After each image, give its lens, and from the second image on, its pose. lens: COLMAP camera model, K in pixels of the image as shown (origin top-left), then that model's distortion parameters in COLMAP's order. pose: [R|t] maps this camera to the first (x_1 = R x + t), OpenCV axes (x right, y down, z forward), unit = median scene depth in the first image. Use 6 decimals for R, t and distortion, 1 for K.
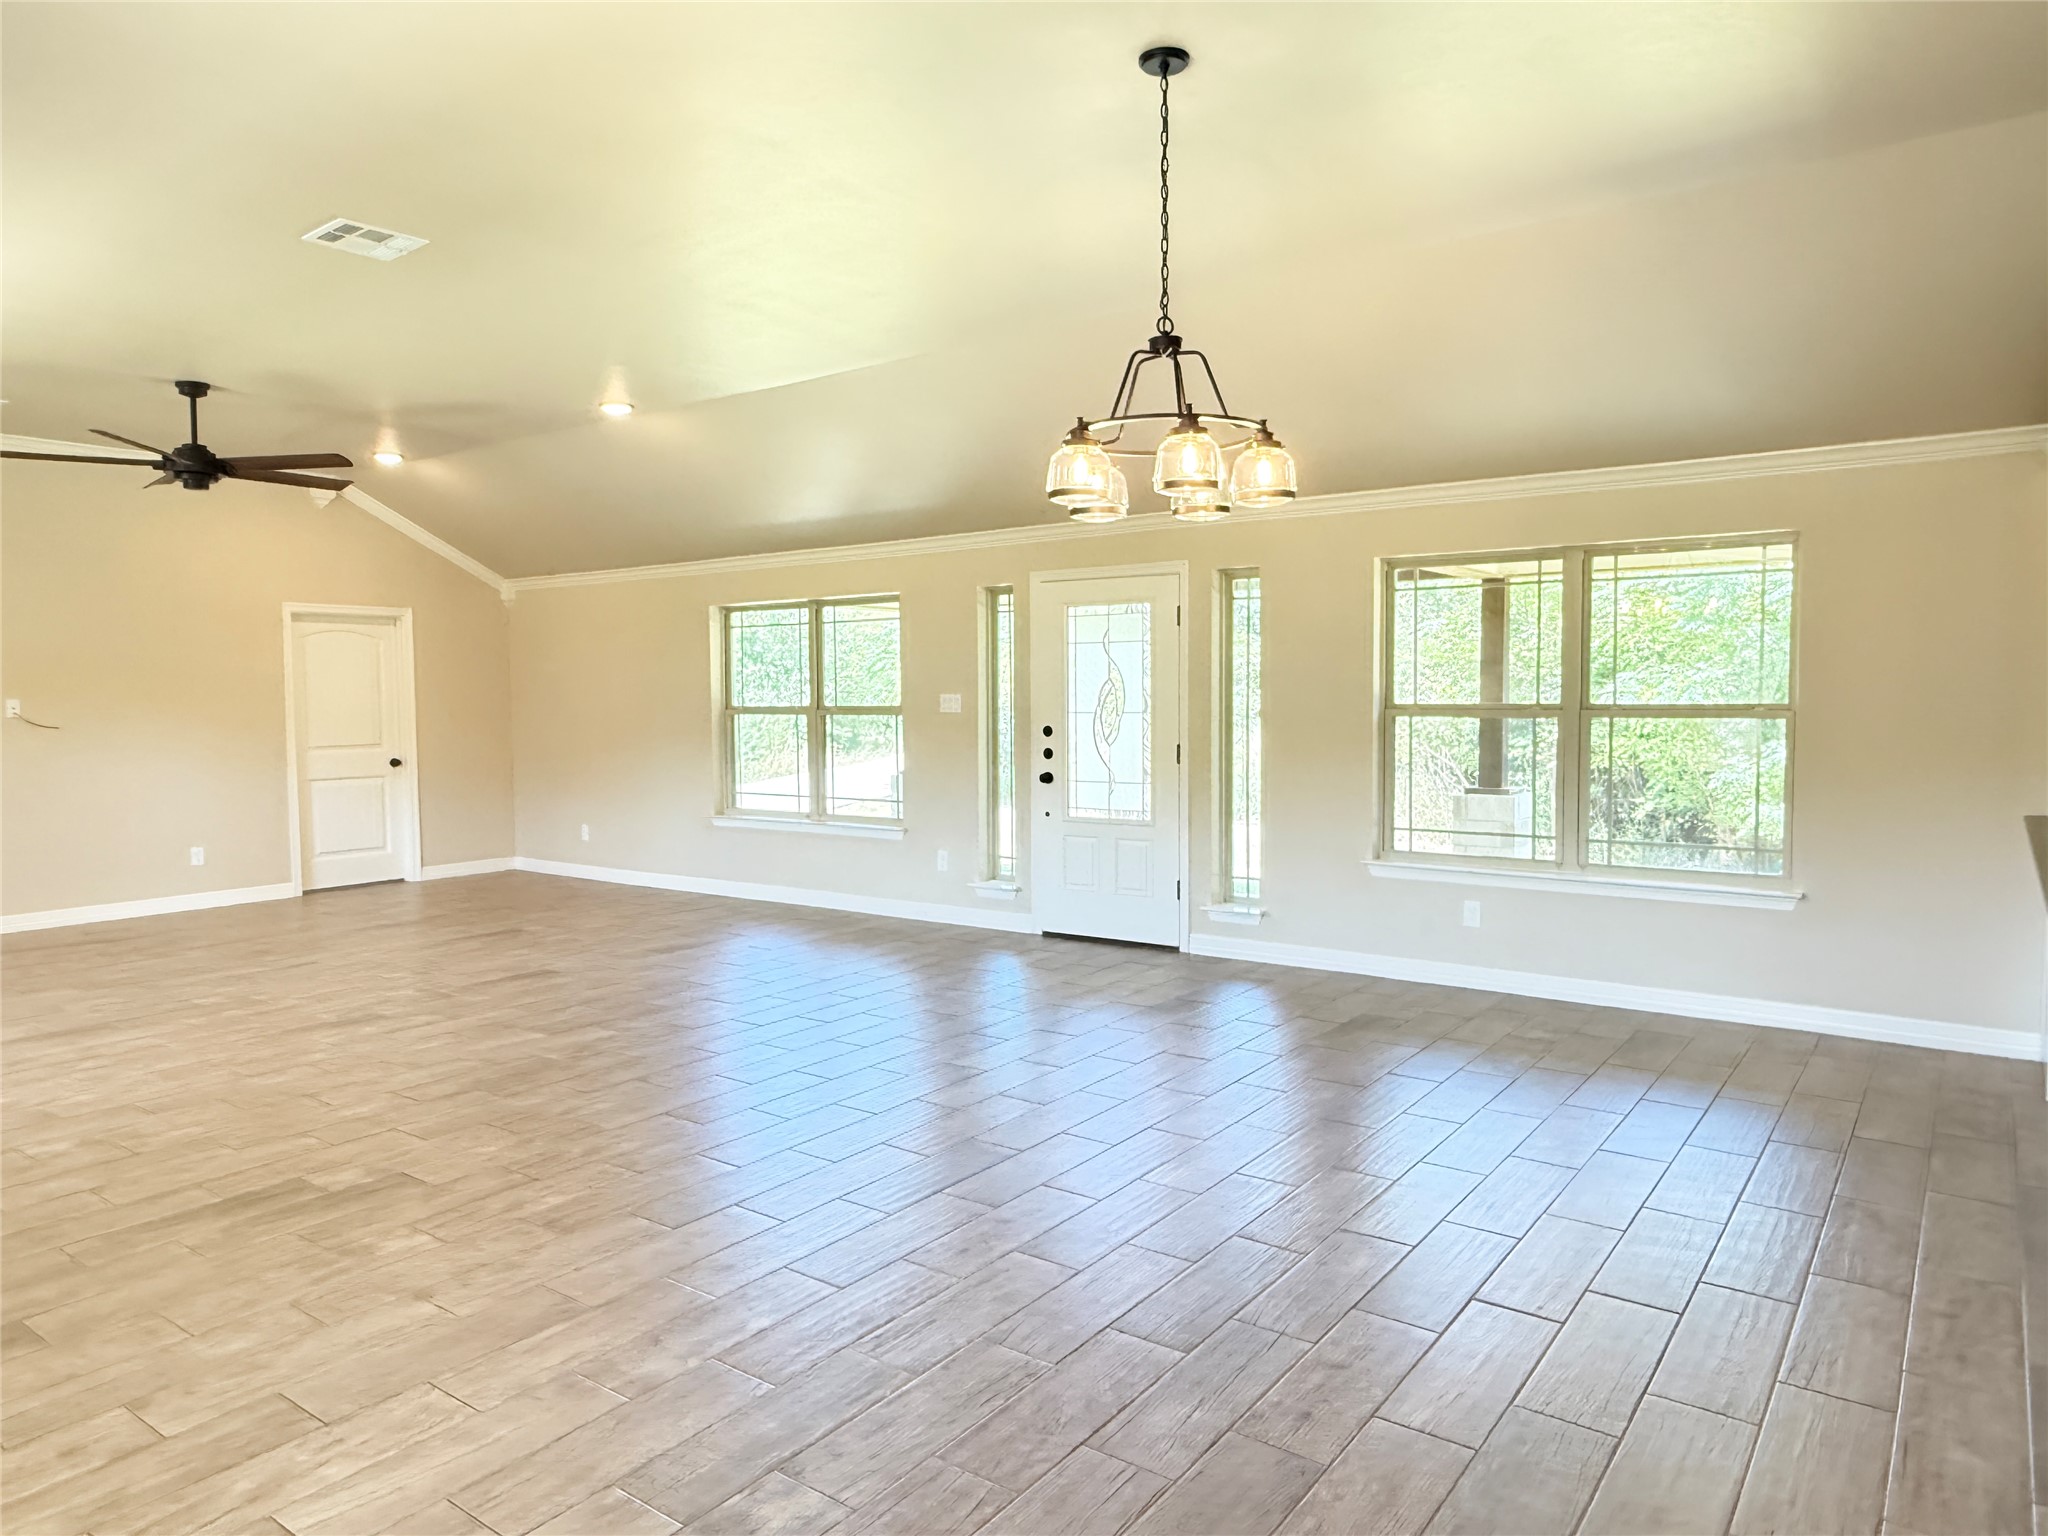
lens RADIAL K [[1314.1, 0, 1005.6], [0, 1314.1, 762.6], [0, 0, 1]] dist [-0.010281, 0.014953]
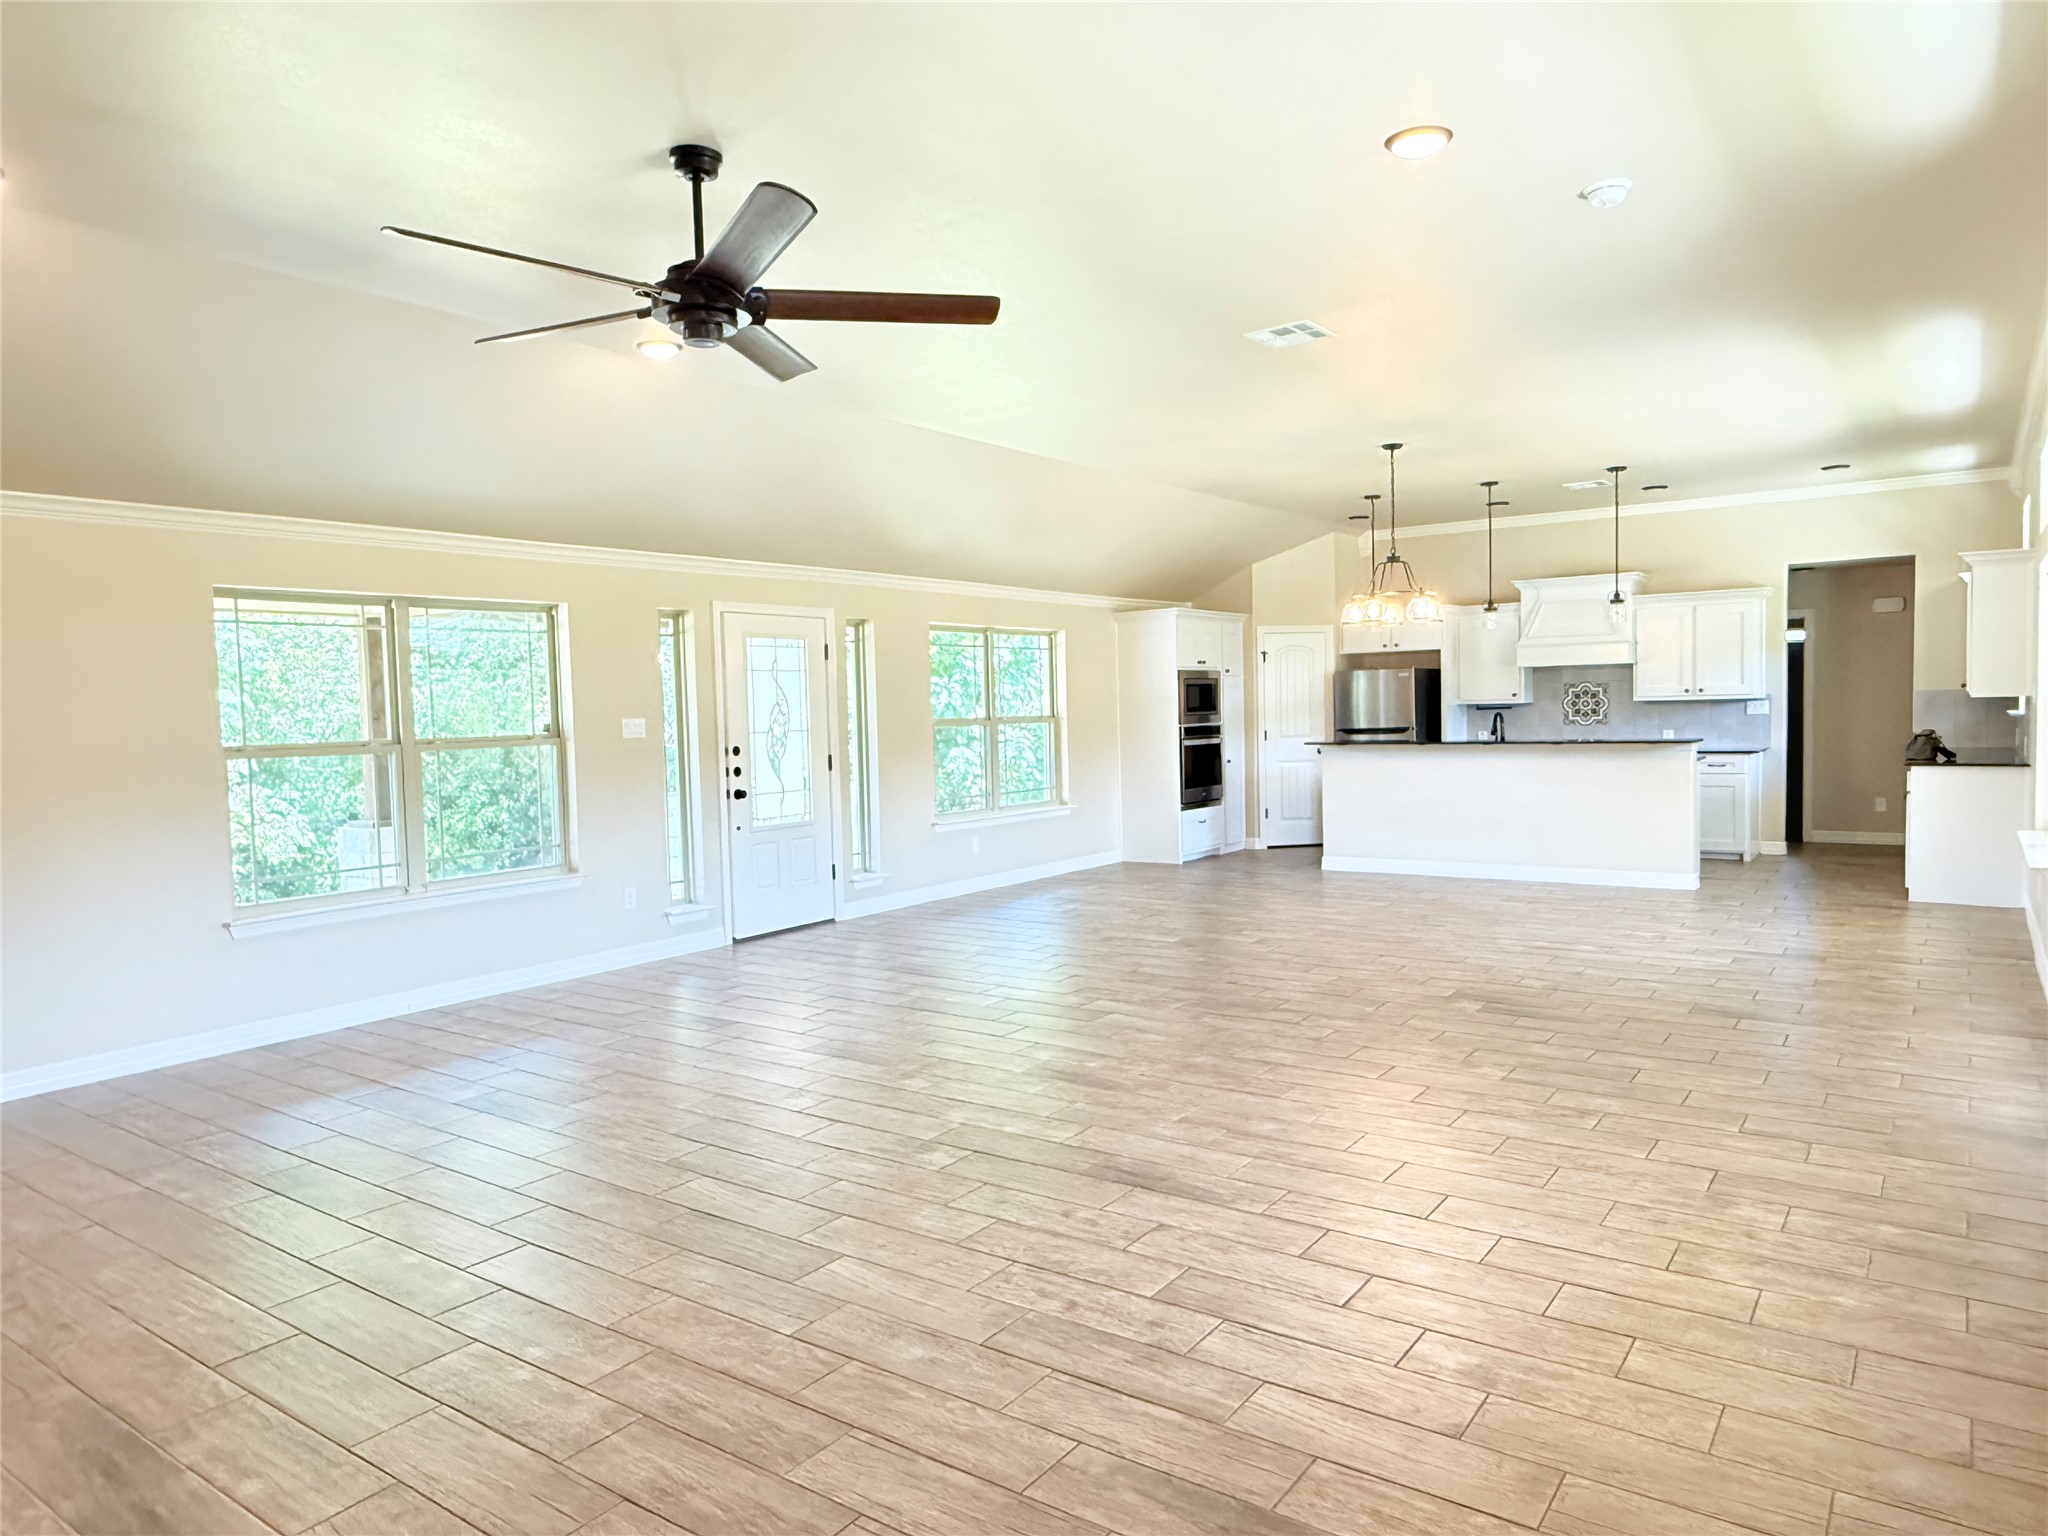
lens RADIAL K [[1314.1, 0, 1029.7], [0, 1314.1, 770.0], [0, 0, 1]] dist [-0.010281, 0.014953]
pose [[-0.024488, -0.038195, 0.998970, -1.096678], [0.080323, 0.995964, 0.040049, -0.033667], [-0.996468, 0.081221, -0.021321, 0.822977]]
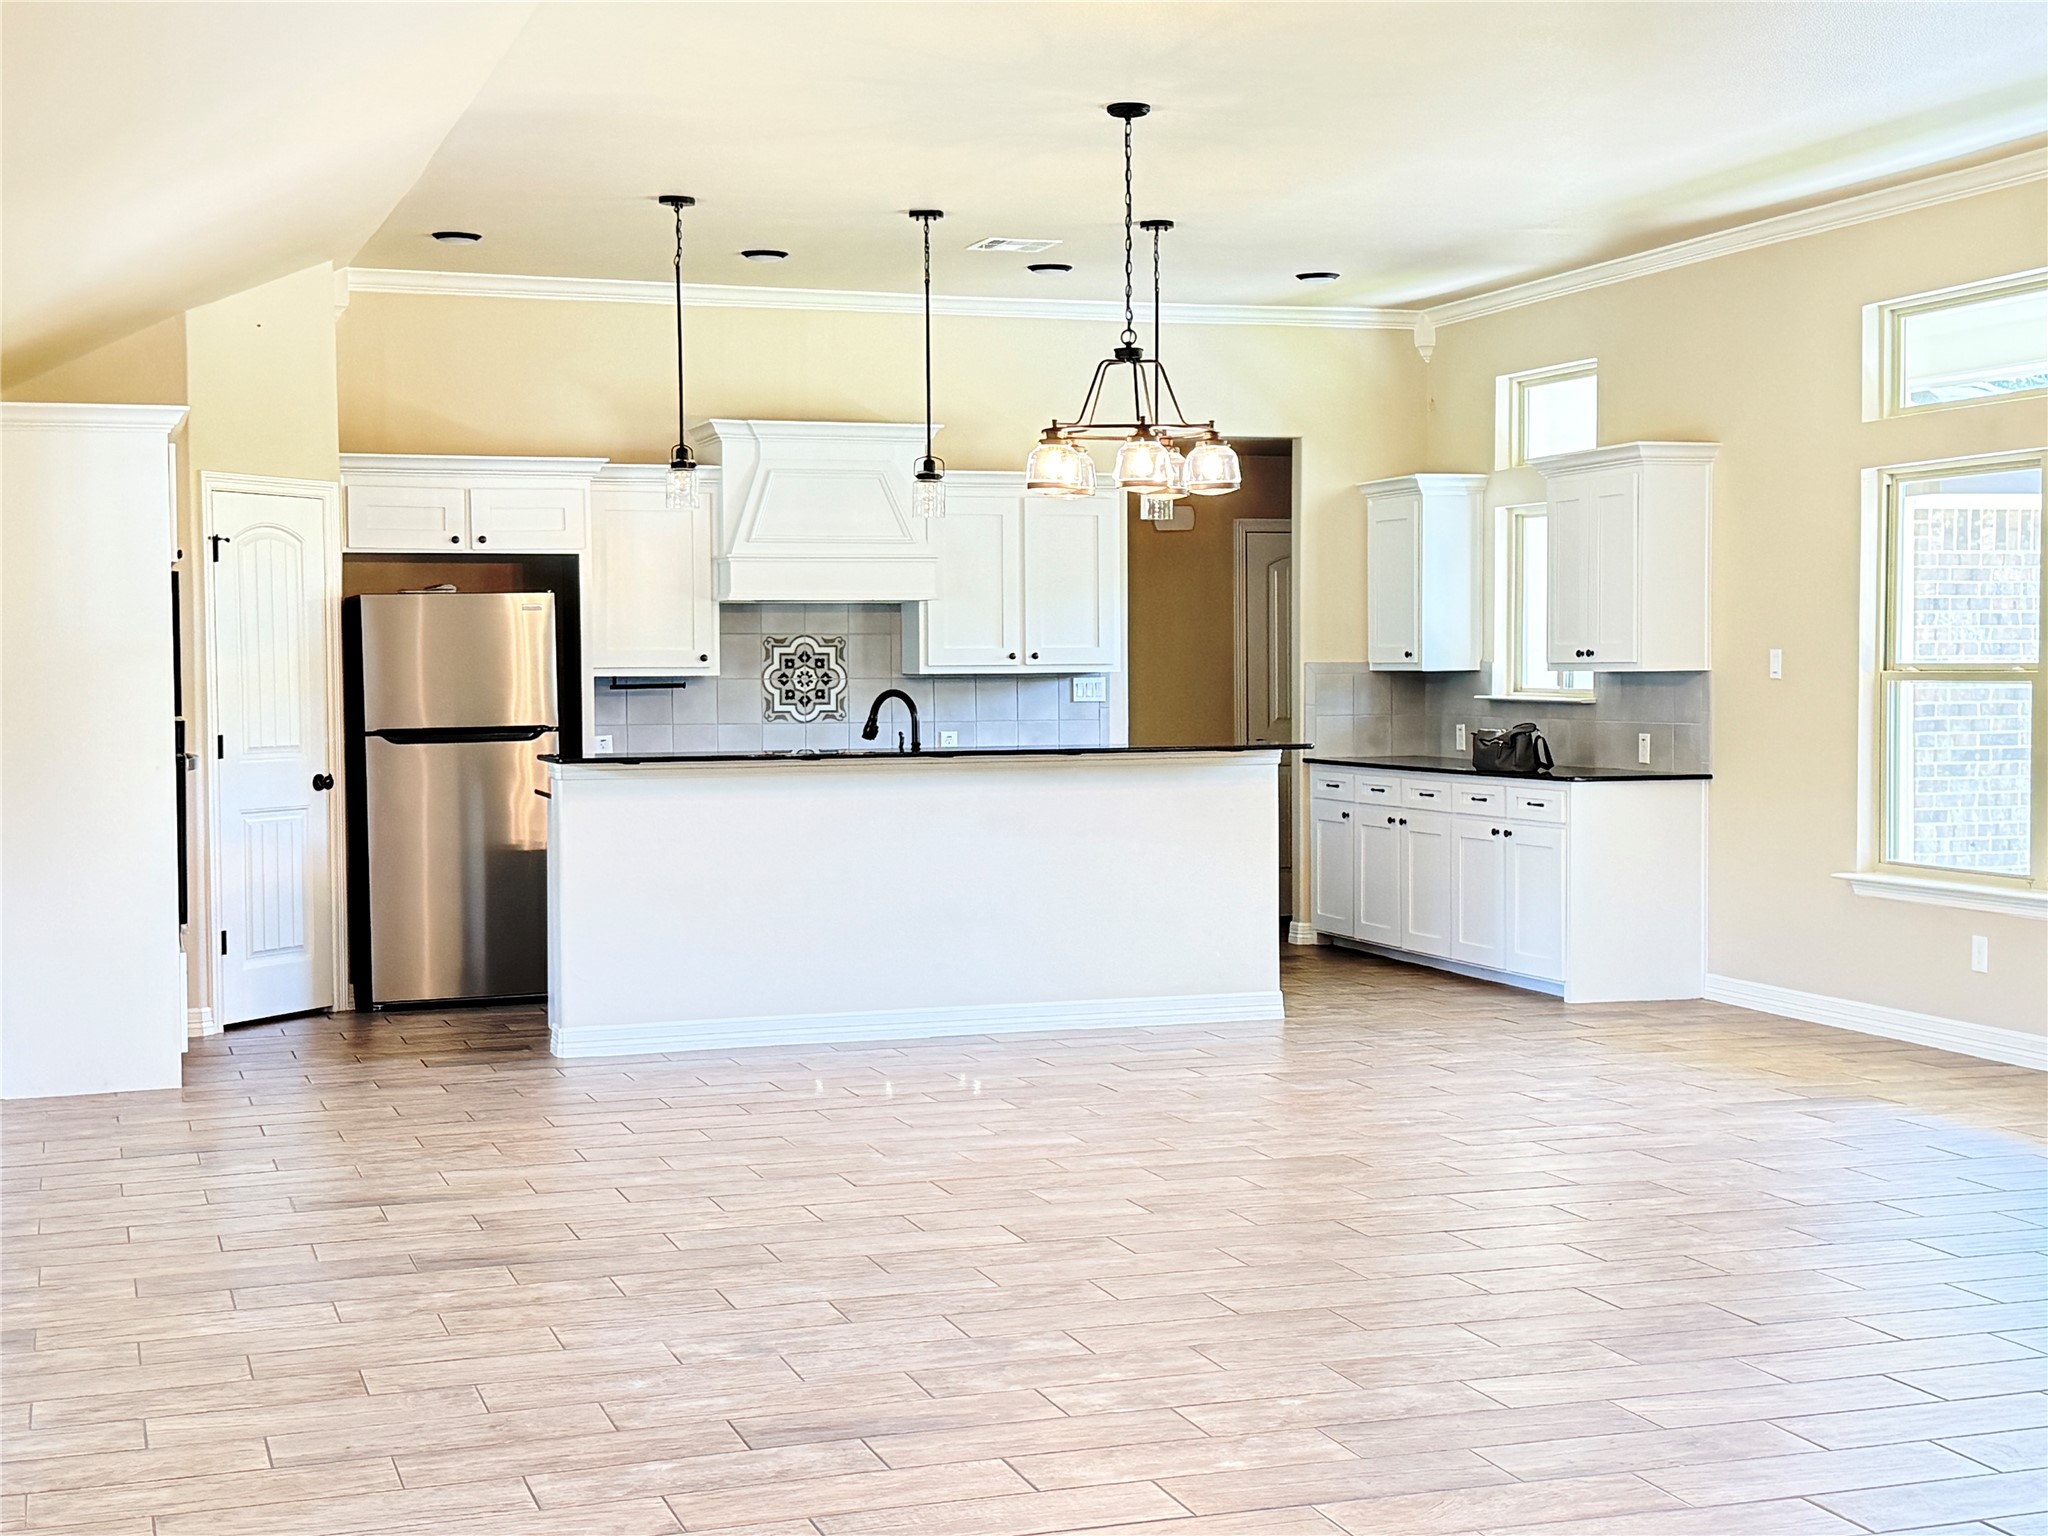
lens RADIAL K [[2769.9, 0, 1022.7], [0, 2769.9, 783.6], [0, 0, 1]] dist [0.132379, 0.000000]
pose [[-0.824815, -0.010543, 0.565304, -0.551109], [0.046809, 0.995120, 0.086857, -0.073495], [-0.563461, 0.098102, -0.820297, 1.439503]]
